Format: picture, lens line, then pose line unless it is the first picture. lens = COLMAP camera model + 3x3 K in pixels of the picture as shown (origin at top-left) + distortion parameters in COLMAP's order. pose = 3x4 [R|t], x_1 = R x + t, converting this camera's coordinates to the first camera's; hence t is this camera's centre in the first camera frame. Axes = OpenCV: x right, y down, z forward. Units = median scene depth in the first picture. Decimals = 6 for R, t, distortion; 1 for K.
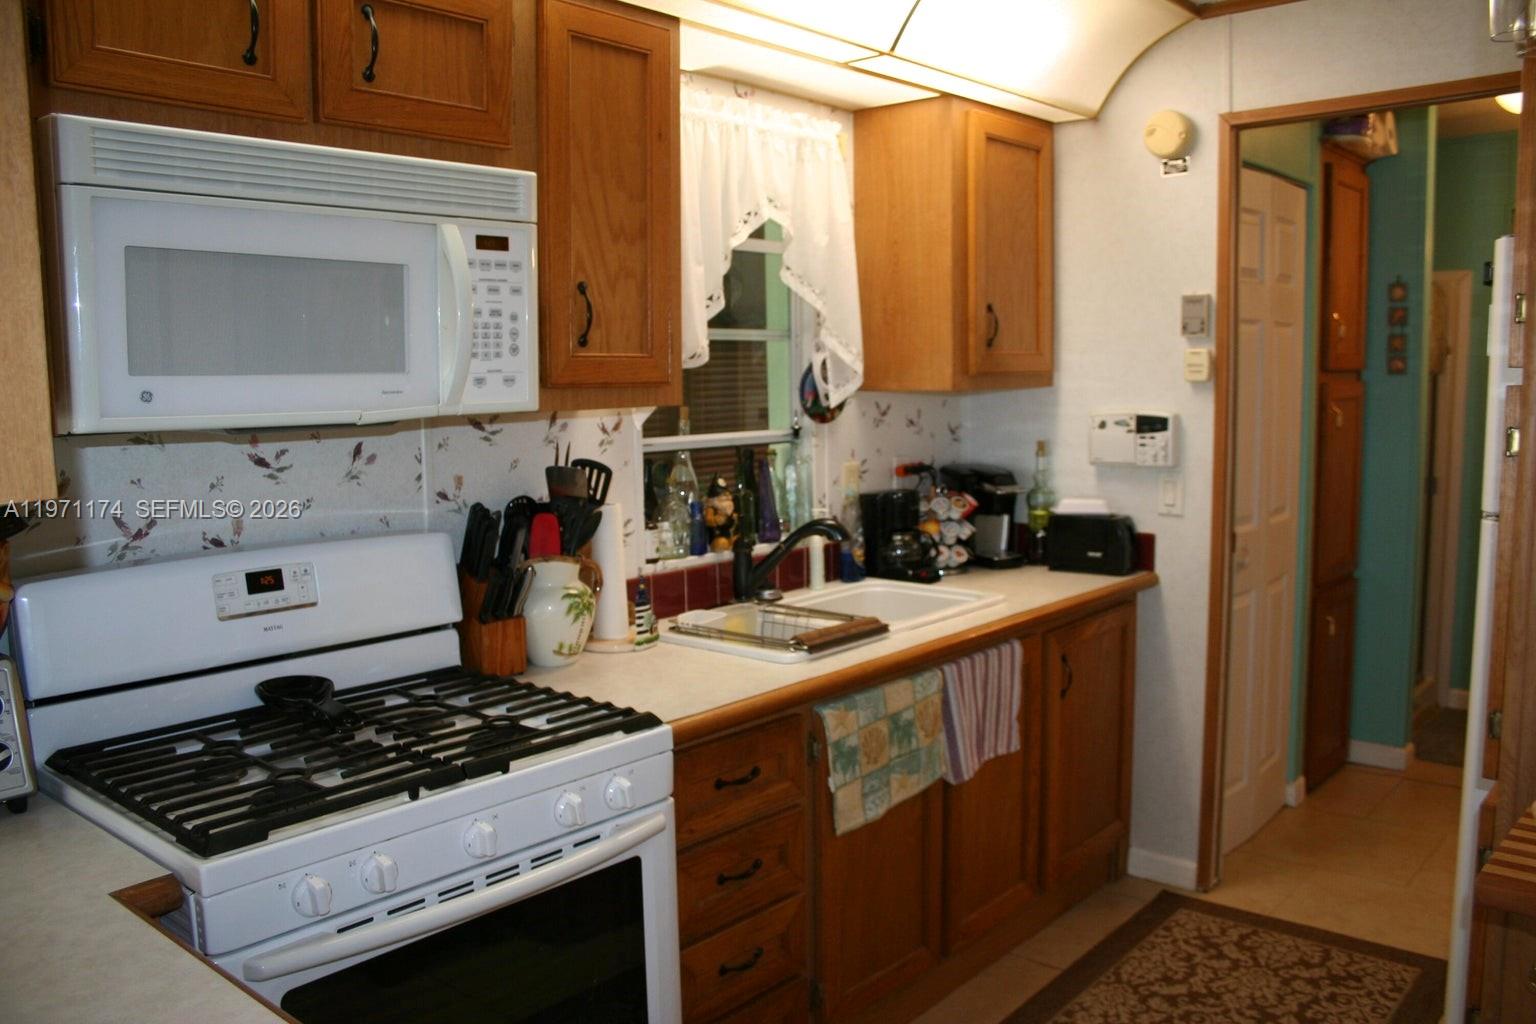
lens RADIAL K [[1262.6, 0, 767.5], [0, 1262.6, 513.9], [0, 0, 1]] dist [-0.152287, 0.121498]
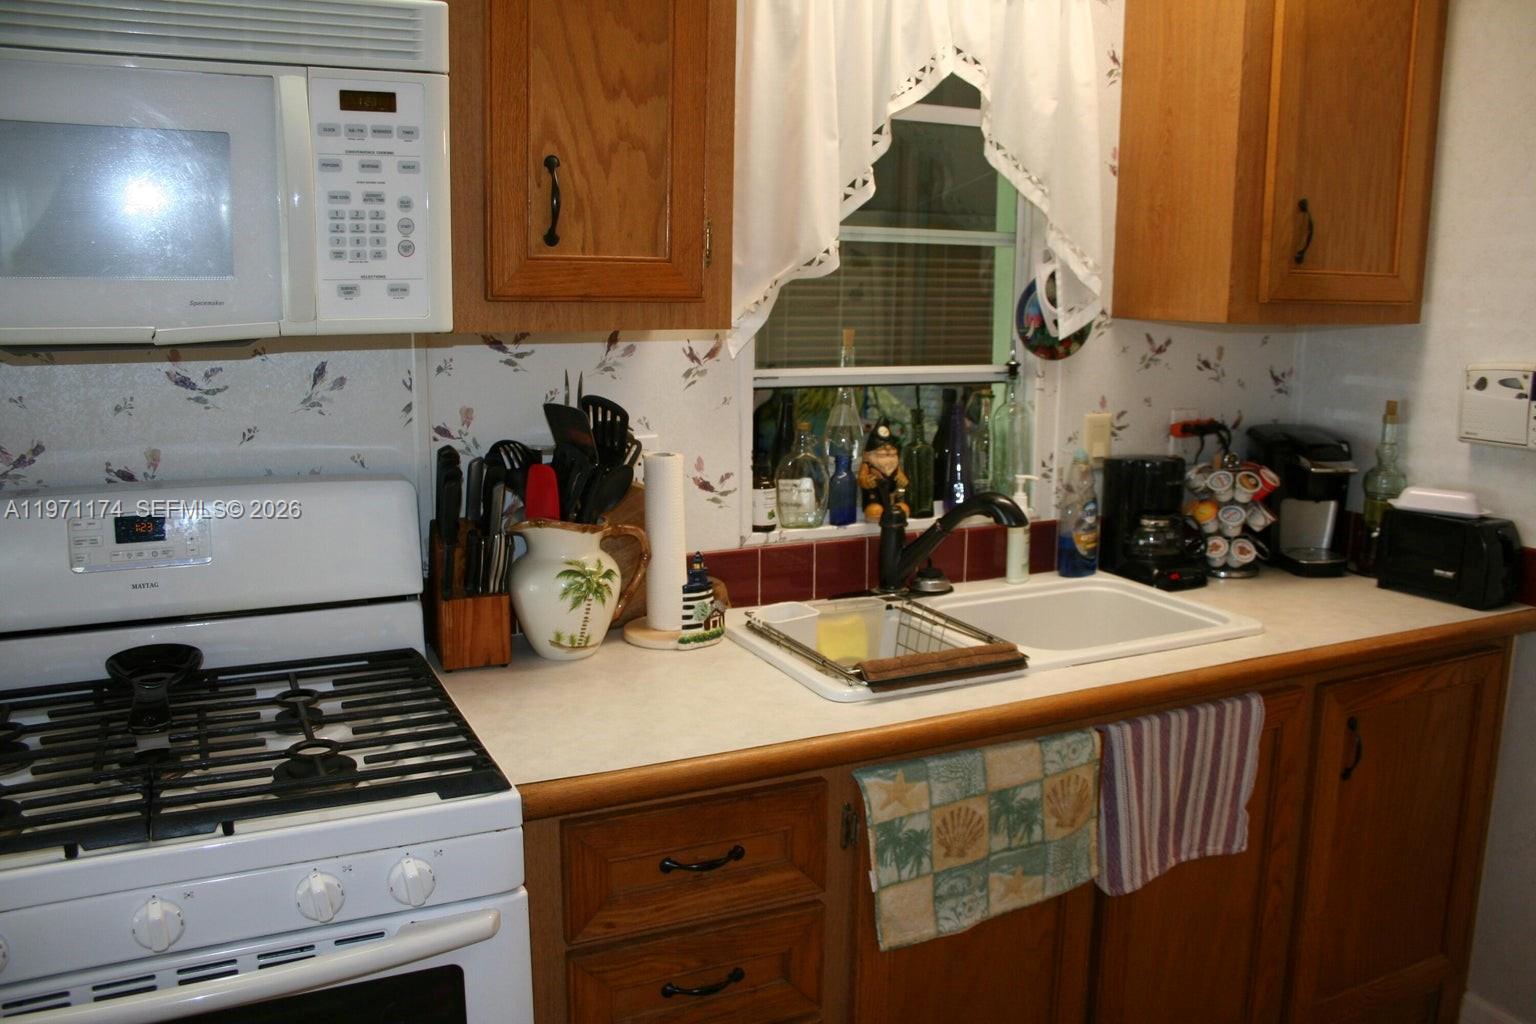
lens RADIAL K [[1262.6, 0, 766.9], [0, 1262.6, 516.3], [0, 0, 1]] dist [-0.152287, 0.121498]
pose [[0.919086, 0.094780, -0.382490, 0.229508], [-0.066821, 0.994072, 0.085763, -0.041017], [0.388351, -0.053265, 0.919971, 0.323566]]
